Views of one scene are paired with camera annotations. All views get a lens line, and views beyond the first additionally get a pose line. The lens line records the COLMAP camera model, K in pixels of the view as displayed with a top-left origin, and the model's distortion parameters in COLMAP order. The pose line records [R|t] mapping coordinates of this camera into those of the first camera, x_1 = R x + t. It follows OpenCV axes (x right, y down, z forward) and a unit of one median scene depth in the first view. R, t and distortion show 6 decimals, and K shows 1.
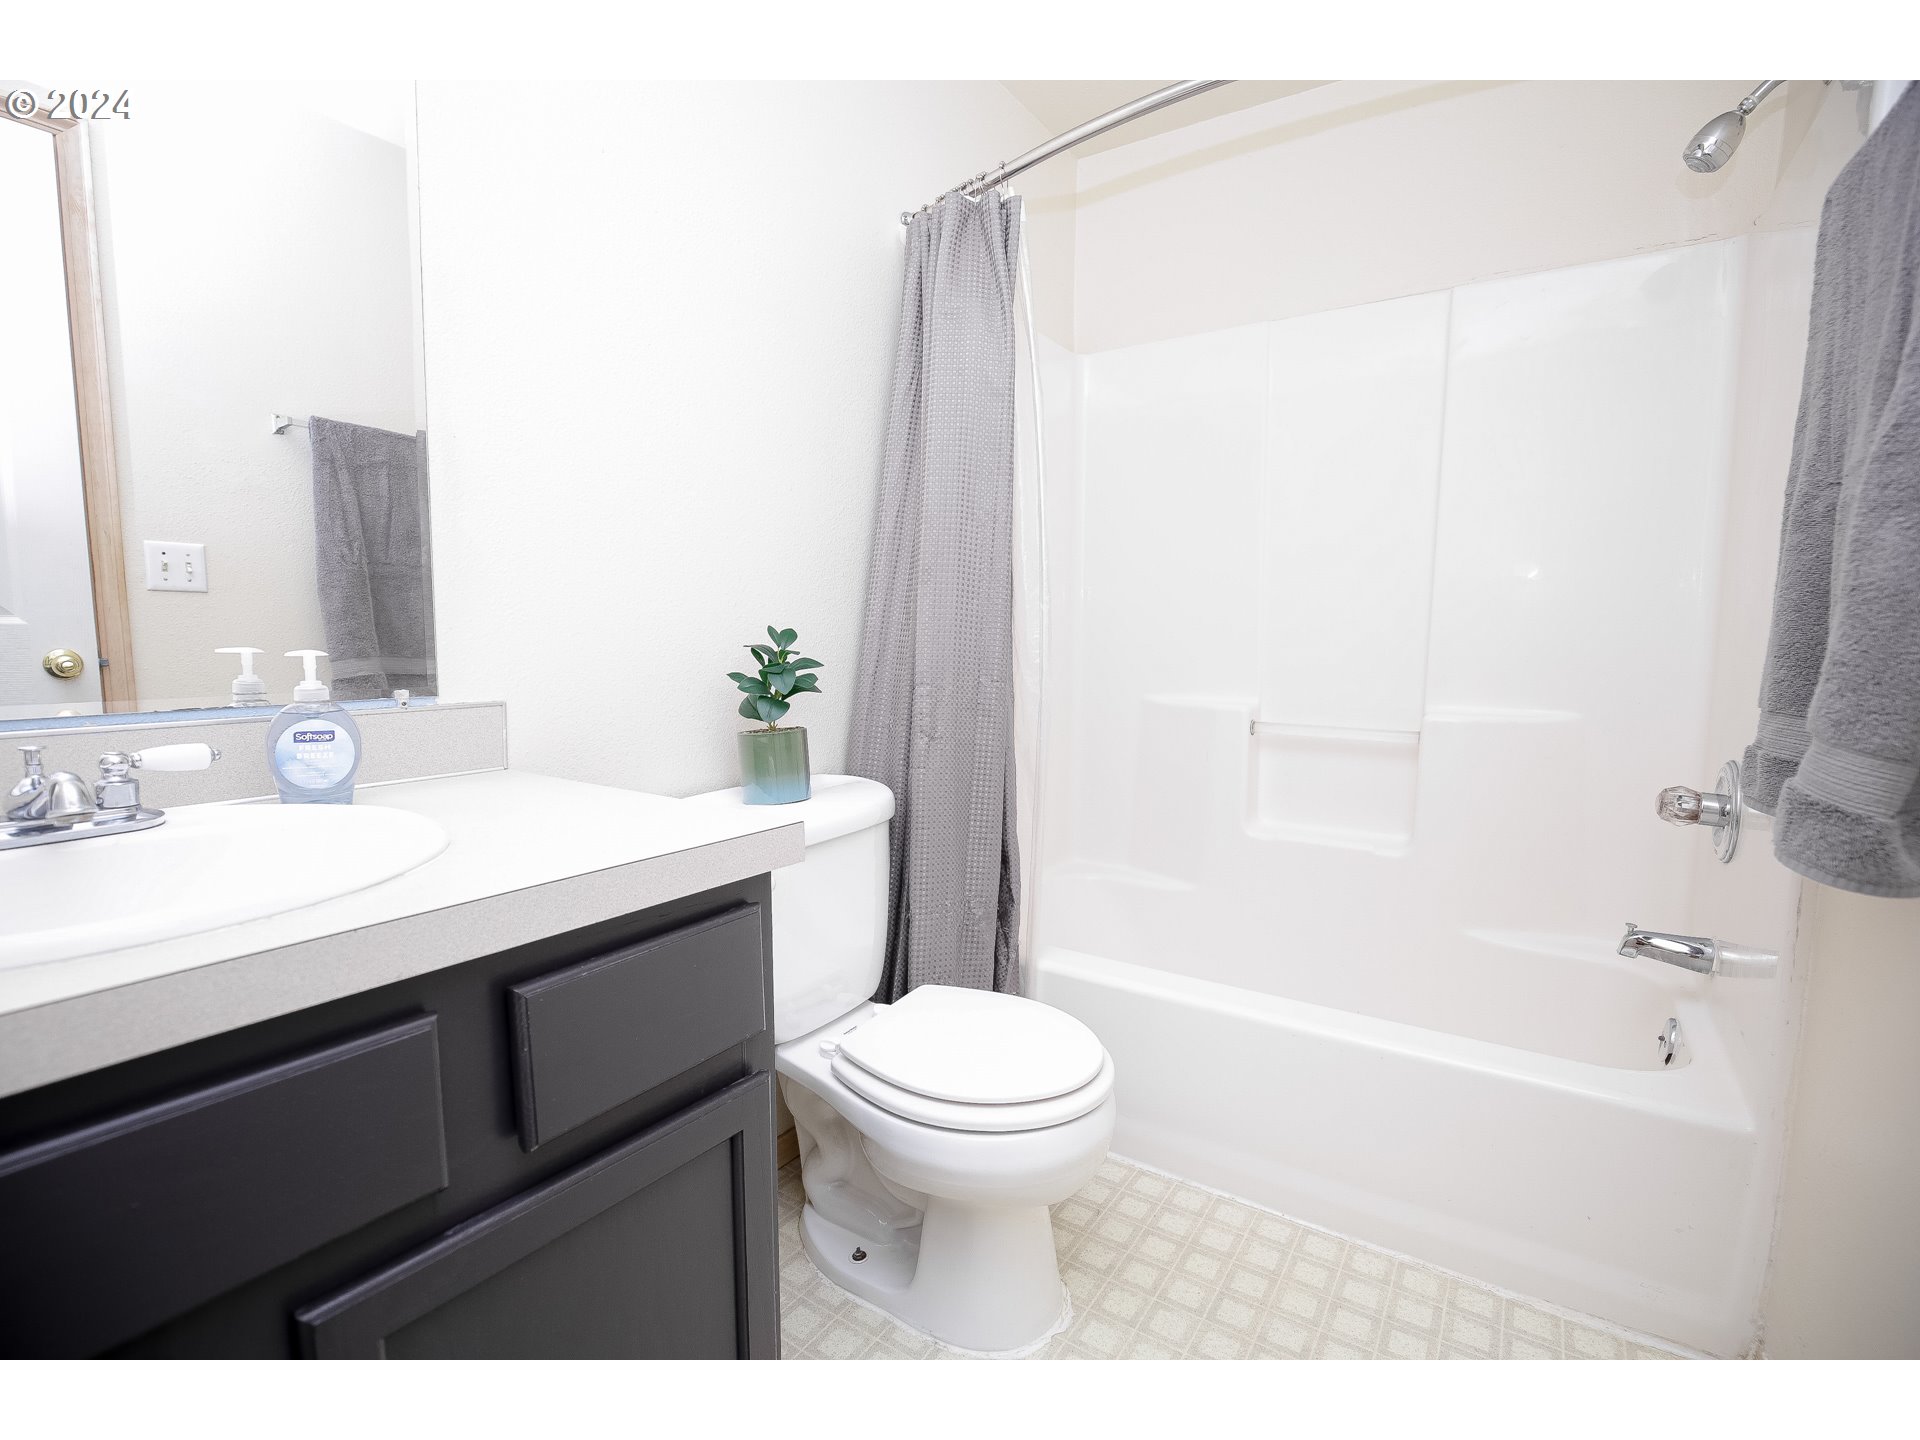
lens RADIAL K [[886.8, 0, 960.0], [0, 886.8, 728.1], [0, 0, 1]] dist [-0.031829, 0.002282]
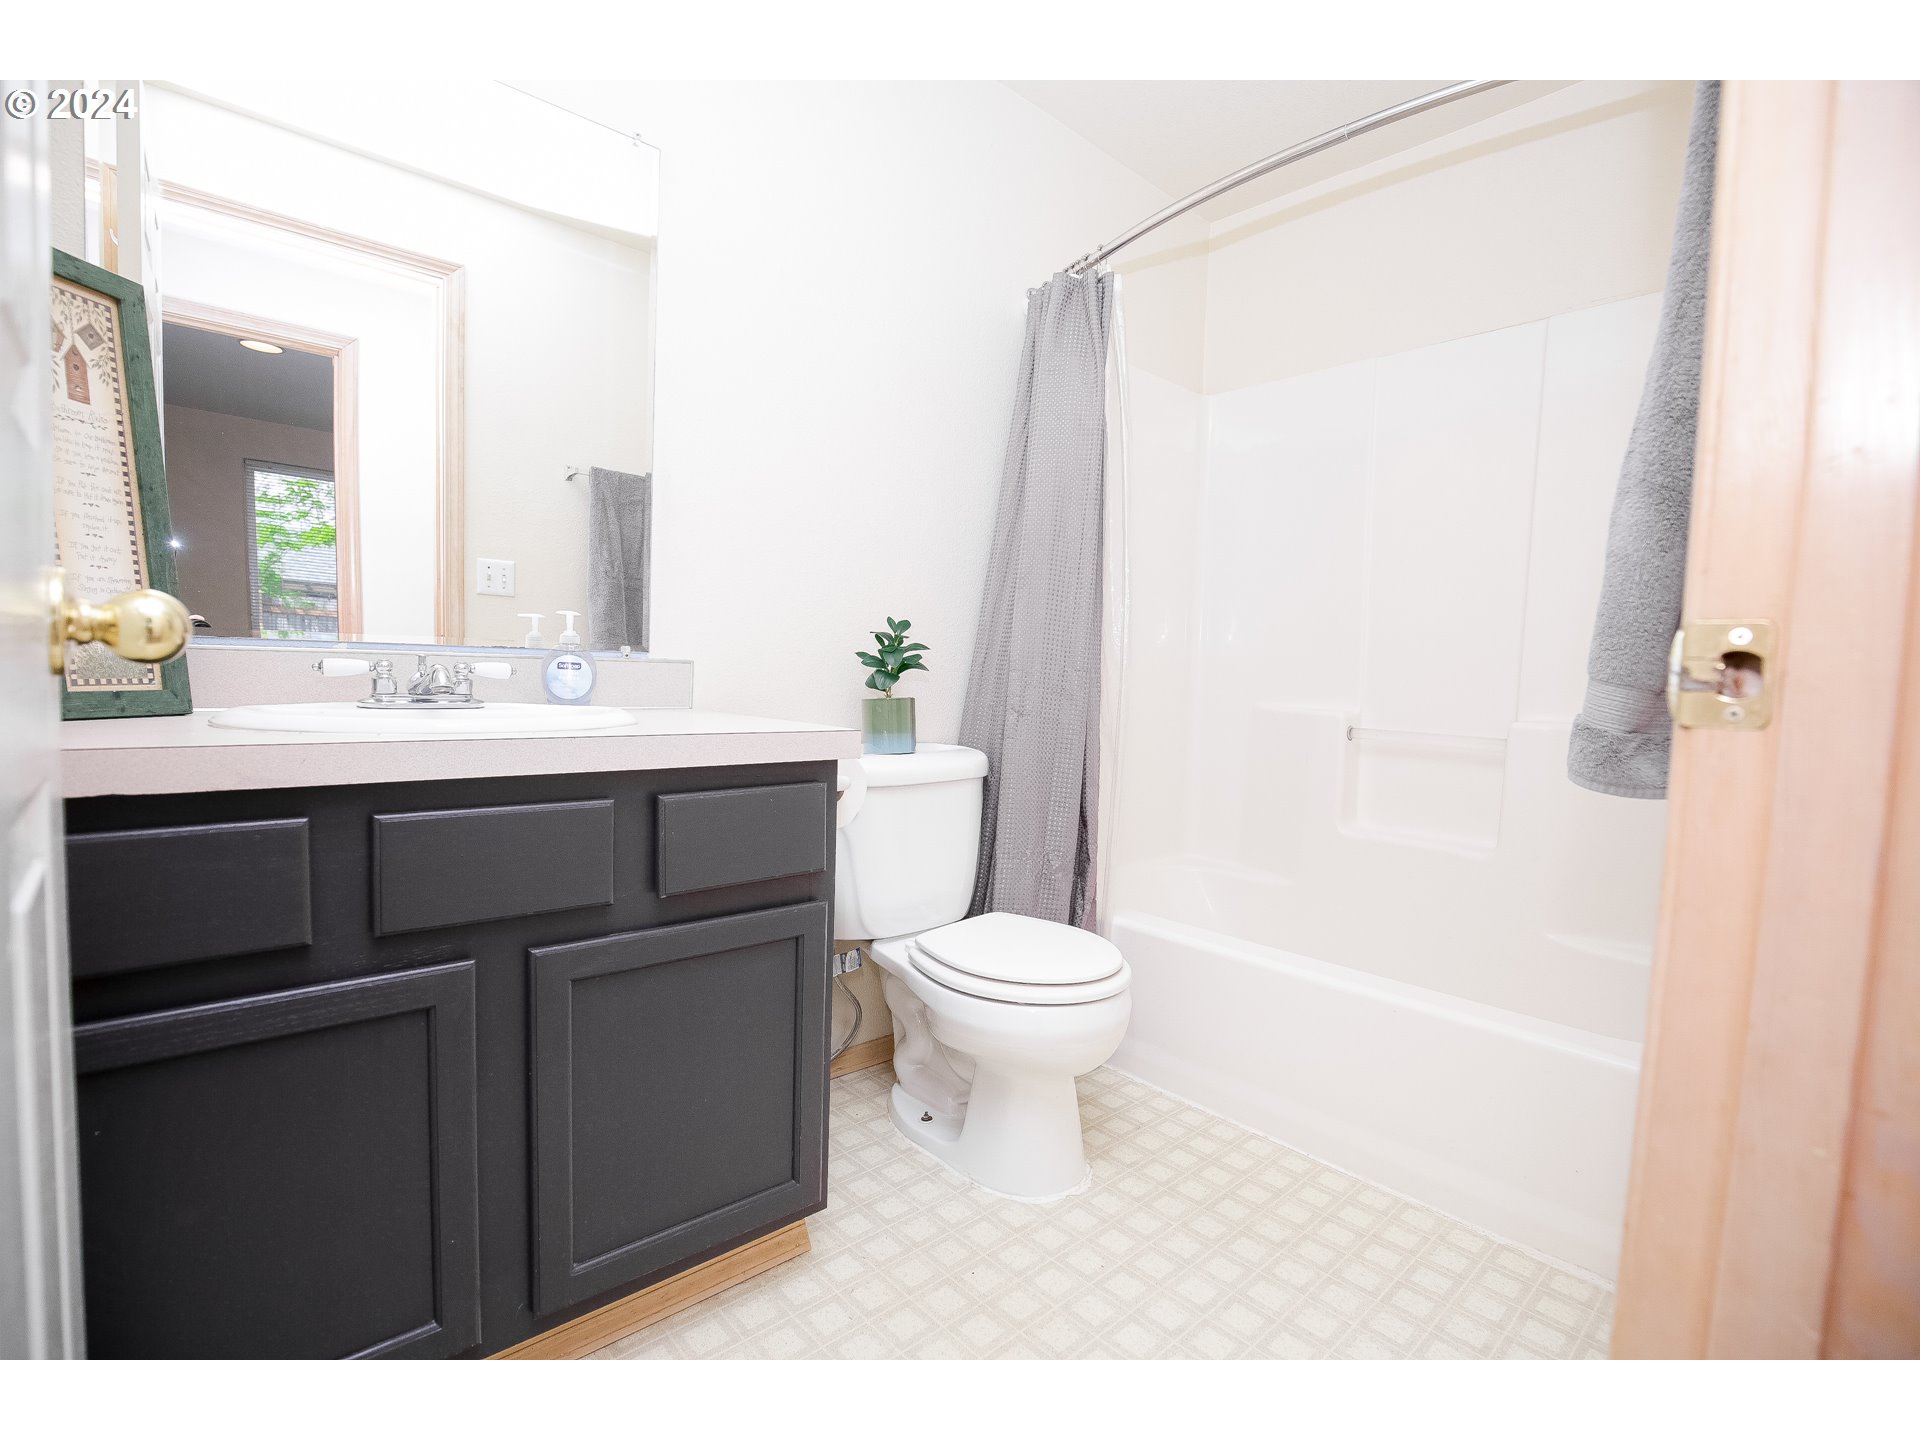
lens RADIAL K [[886.8, 0, 954.3], [0, 886.8, 727.6], [0, 0, 1]] dist [-0.031829, 0.002282]
pose [[0.969371, 0.041283, -0.242108, 0.191746], [-0.051919, 0.997939, -0.037713, 0.087515], [0.240052, 0.049127, 0.969516, -0.219332]]
